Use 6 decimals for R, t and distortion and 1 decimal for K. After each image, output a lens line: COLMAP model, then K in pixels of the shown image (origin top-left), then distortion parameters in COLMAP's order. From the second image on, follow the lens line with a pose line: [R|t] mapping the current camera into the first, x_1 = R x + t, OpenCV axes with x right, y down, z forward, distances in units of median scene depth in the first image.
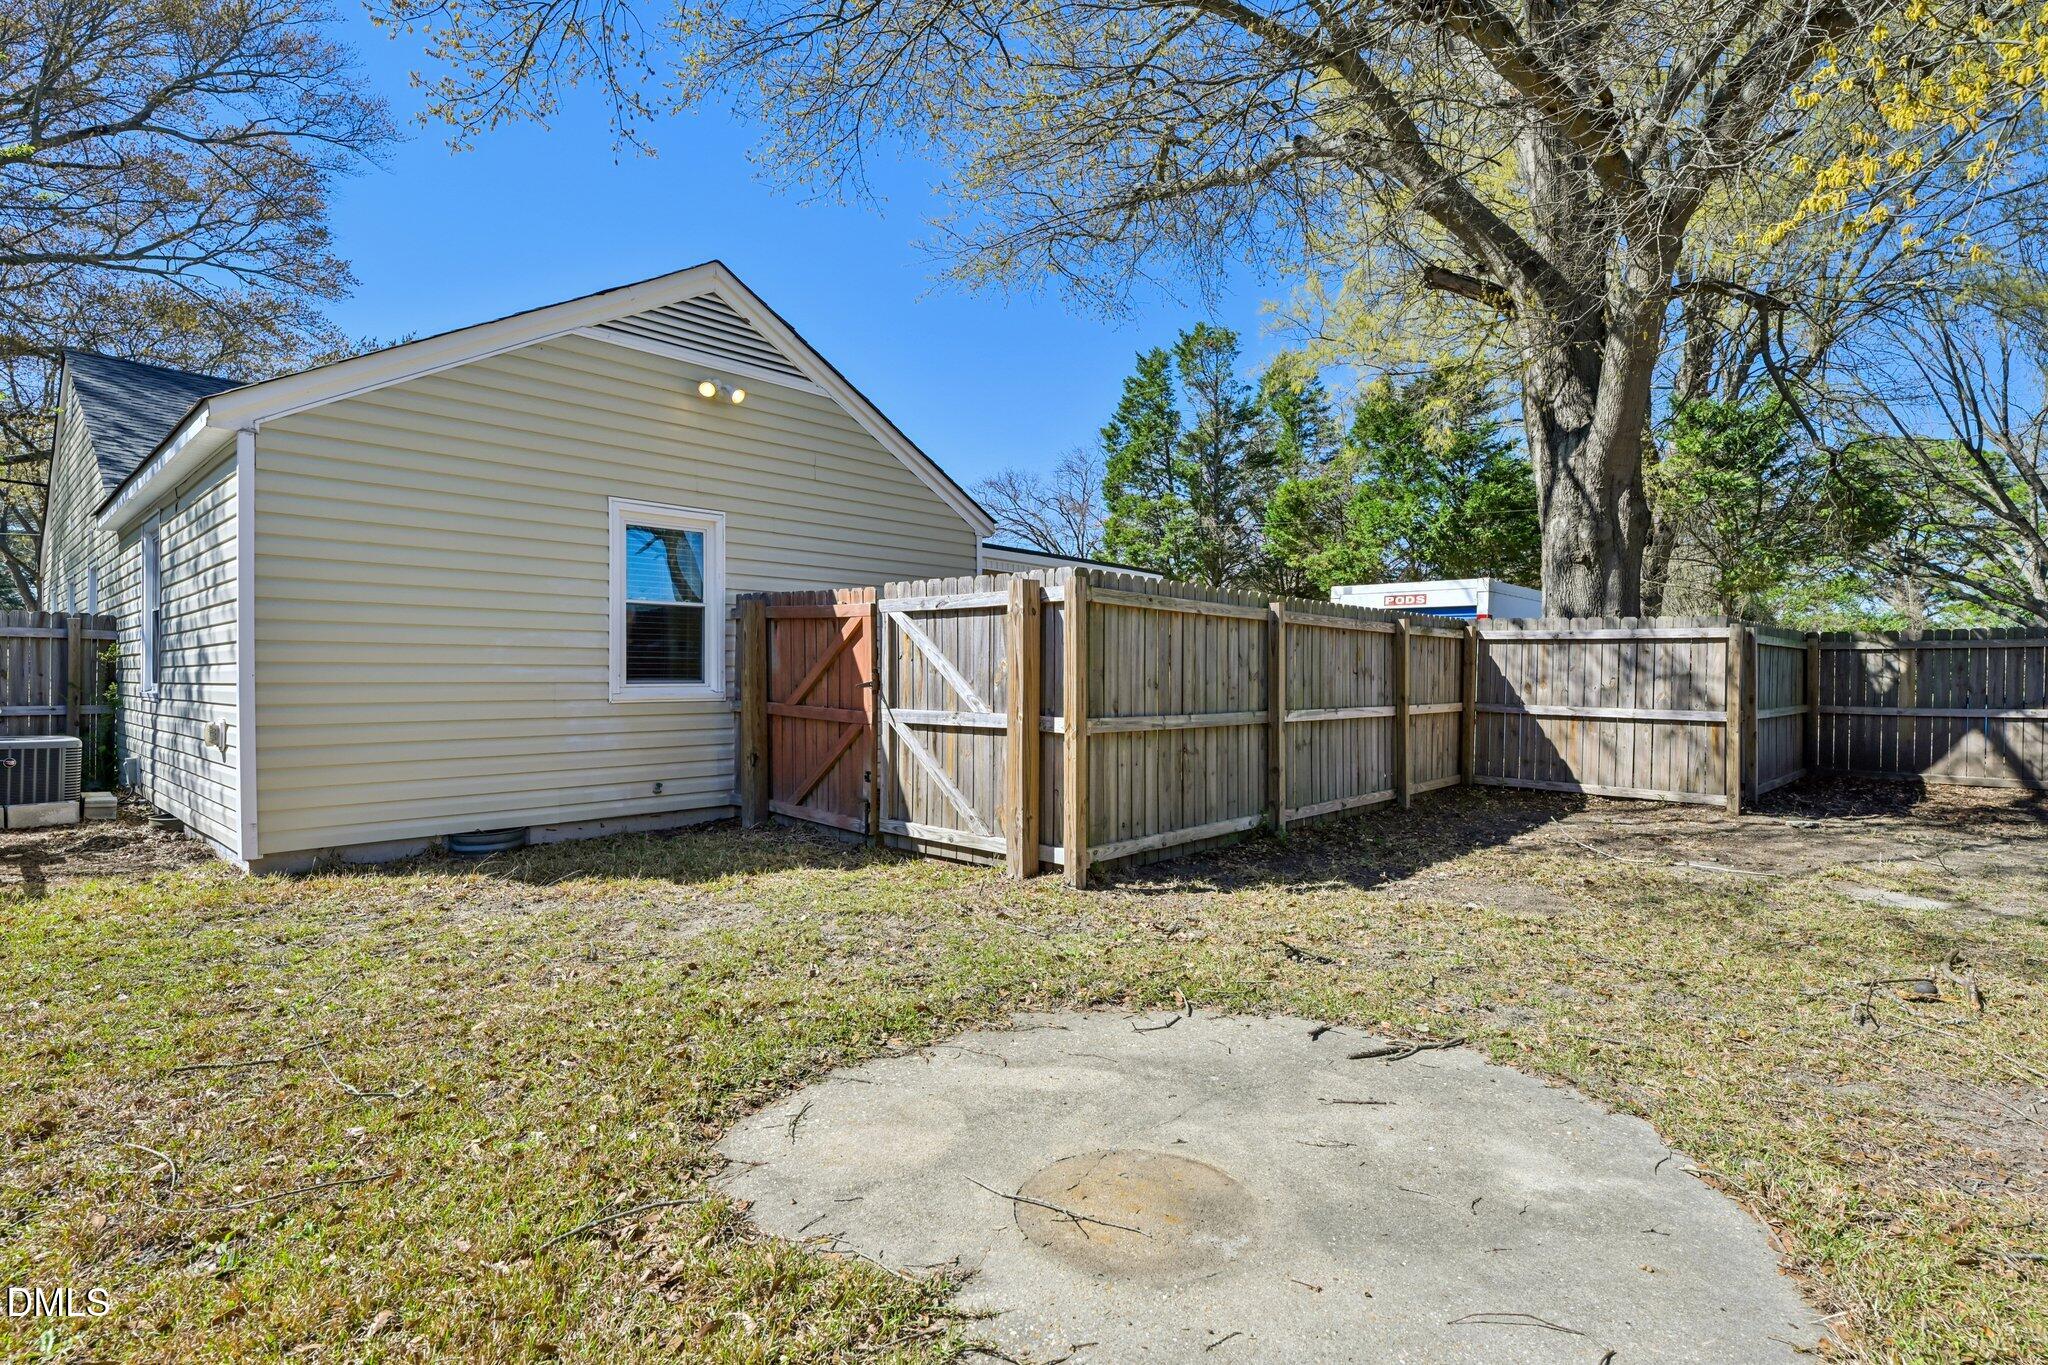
lens RADIAL K [[1013.3, 0, 1024.0], [0, 1013.3, 682.5], [0, 0, 1]] dist [-0.000652, -0.000124]
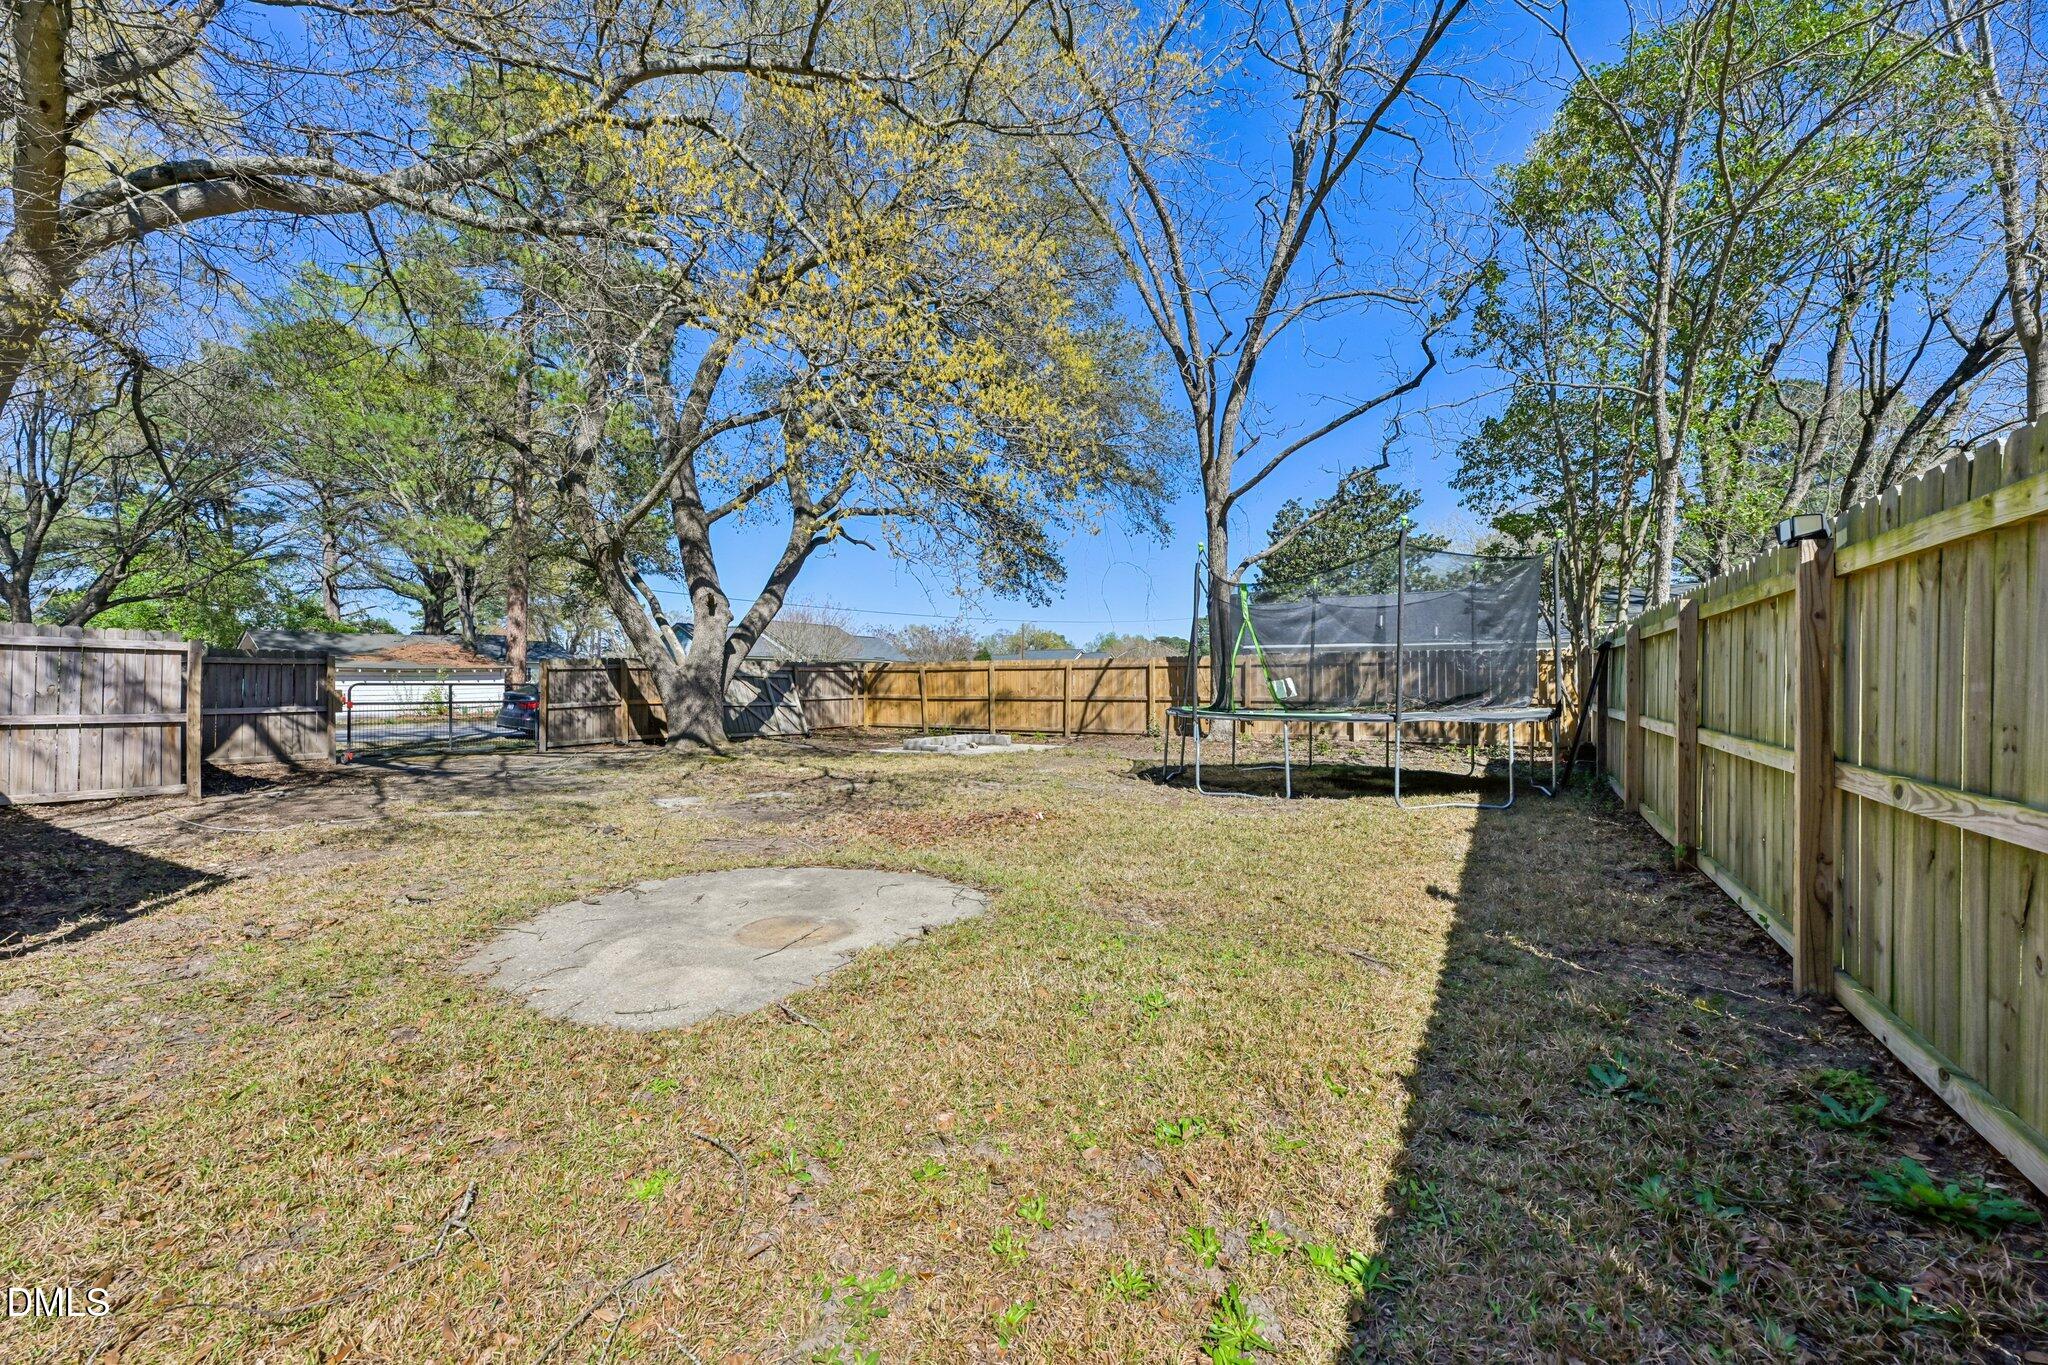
lens RADIAL K [[808.8, 0, 1019.1], [0, 808.8, 684.2], [0, 0, 1]] dist [-0.001147, -0.000193]
pose [[-0.207320, 0.000571, 0.978273, -0.419856], [0.005524, 0.999985, 0.000587, -0.000964], [-0.978257, 0.005526, -0.207320, 0.222725]]
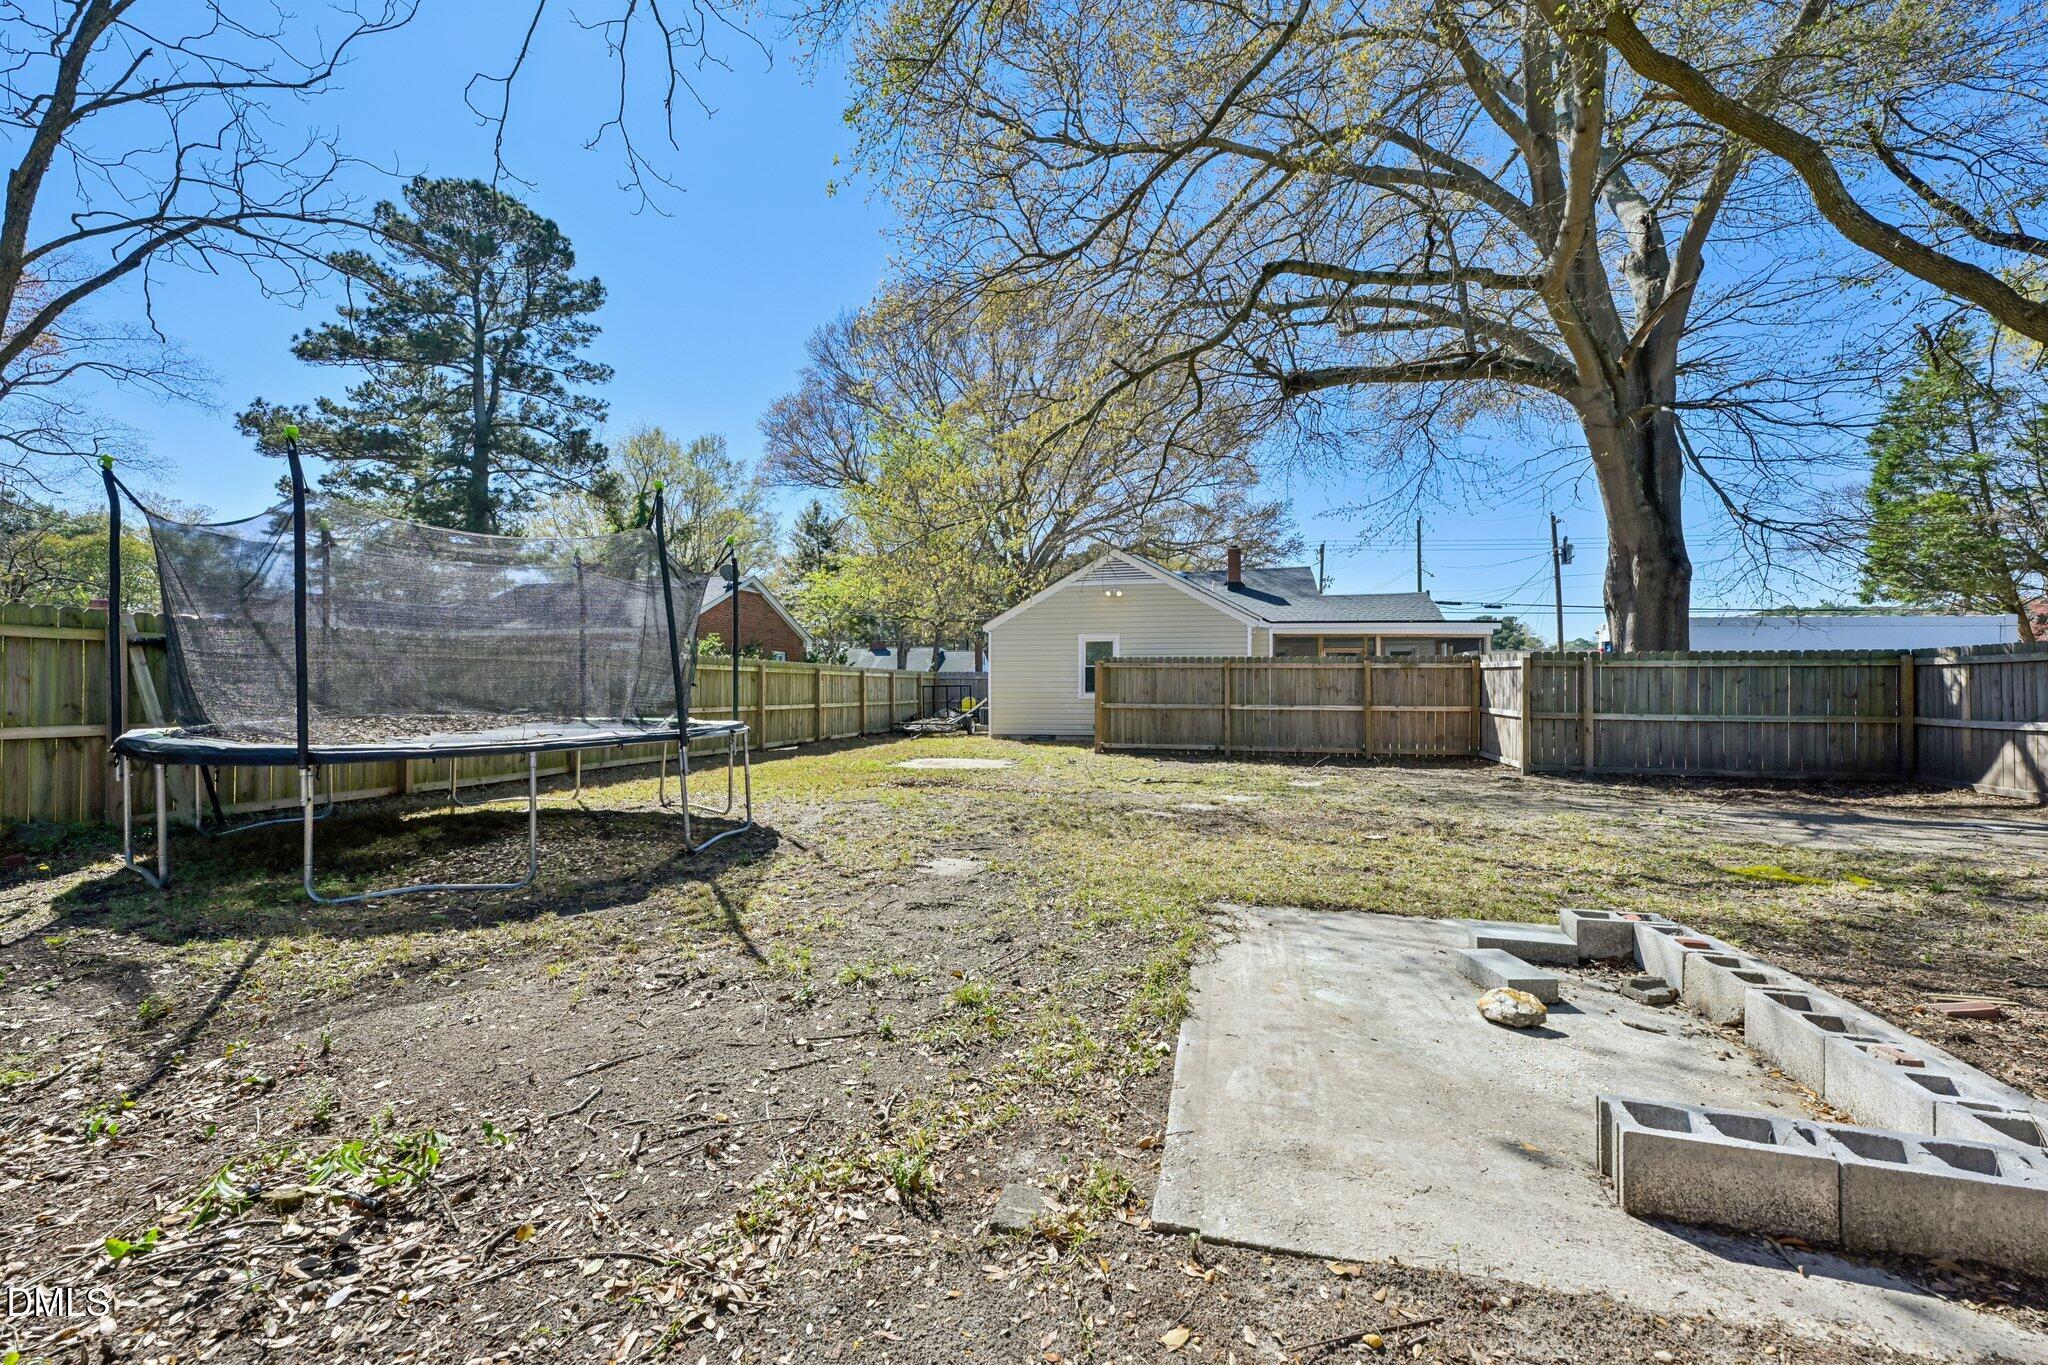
lens RADIAL K [[808.8, 0, 1019.1], [0, 808.8, 684.2], [0, 0, 1]] dist [-0.001147, -0.000193]
pose [[0.492944, -0.005900, -0.870041, 1.384898], [-0.000914, 0.999973, -0.007299, -0.005498], [0.870061, 0.004393, 0.492925, -0.338979]]
